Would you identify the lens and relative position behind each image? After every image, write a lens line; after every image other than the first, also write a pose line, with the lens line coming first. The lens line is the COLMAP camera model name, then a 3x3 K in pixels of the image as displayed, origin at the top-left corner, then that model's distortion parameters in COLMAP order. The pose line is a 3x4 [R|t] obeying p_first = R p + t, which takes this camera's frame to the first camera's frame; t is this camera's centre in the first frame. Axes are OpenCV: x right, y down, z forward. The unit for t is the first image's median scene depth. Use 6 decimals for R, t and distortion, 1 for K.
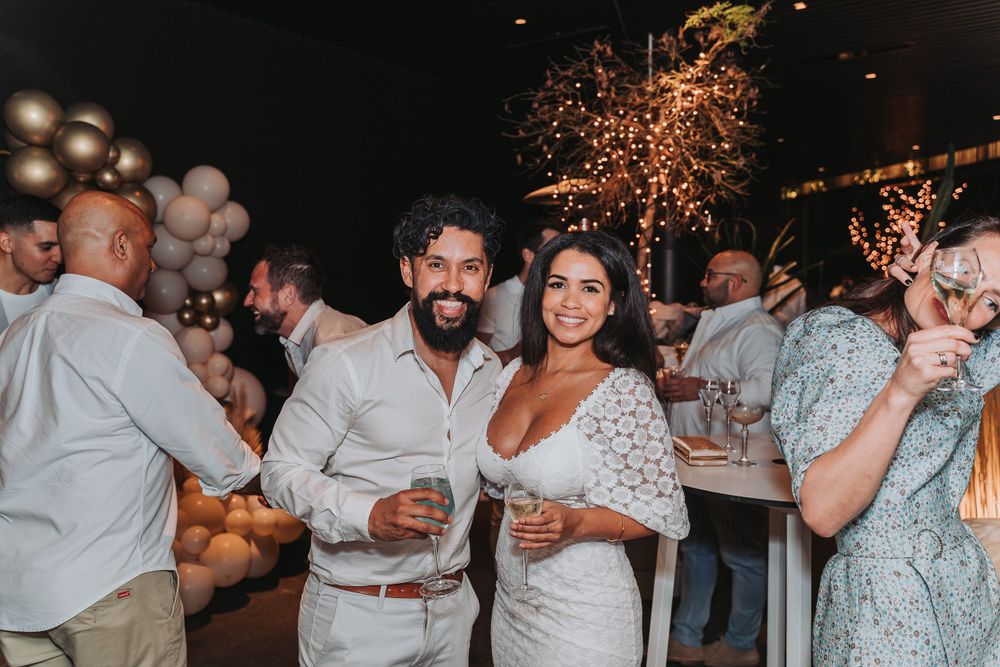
lens RADIAL K [[797.4, 0, 500.0], [0, 797.4, 333.5], [0, 0, 1]] dist [0.005167, -0.007432]
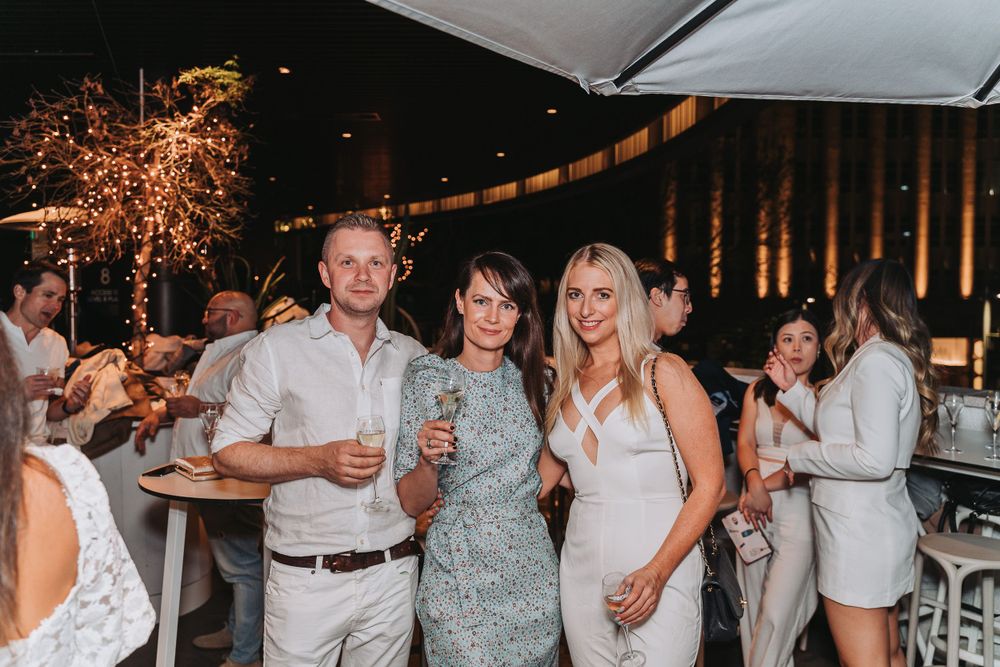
lens RADIAL K [[797.4, 0, 500.0], [0, 797.4, 333.5], [0, 0, 1]] dist [0.005167, -0.007432]
pose [[0.820278, -0.010591, 0.571867, -0.029878], [0.028661, 0.999334, -0.022603, -0.006034], [-0.571246, 0.034931, 0.820035, -0.111401]]
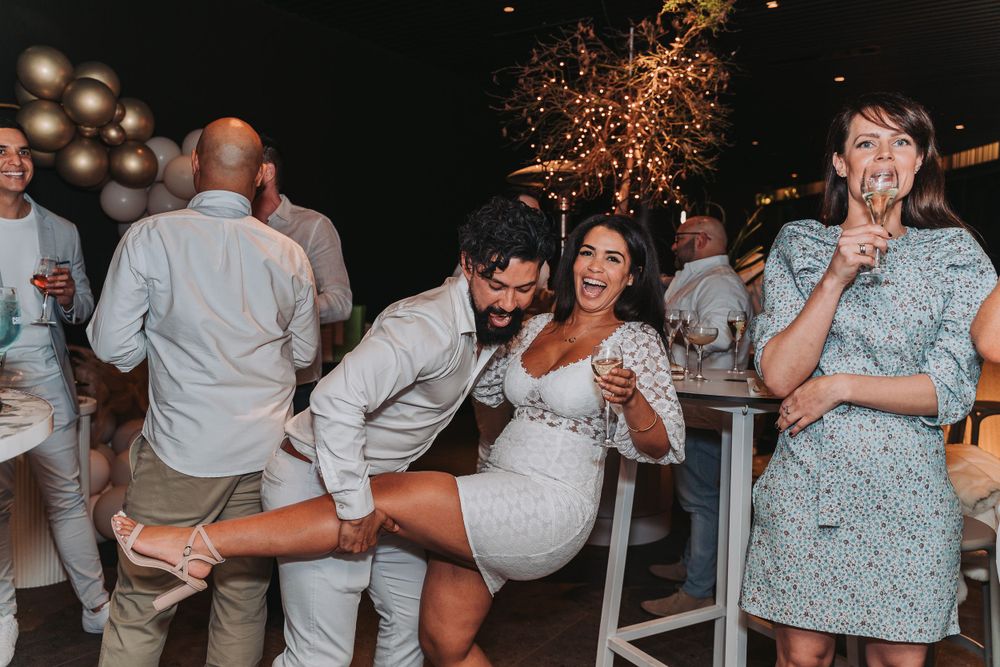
lens RADIAL K [[797.4, 0, 500.0], [0, 797.4, 333.5], [0, 0, 1]] dist [0.005167, -0.007432]
pose [[0.999137, 0.029999, 0.028735, -0.004747], [-0.029755, 0.999518, -0.008896, 0.061785], [-0.028988, 0.008033, 0.999547, -0.062831]]
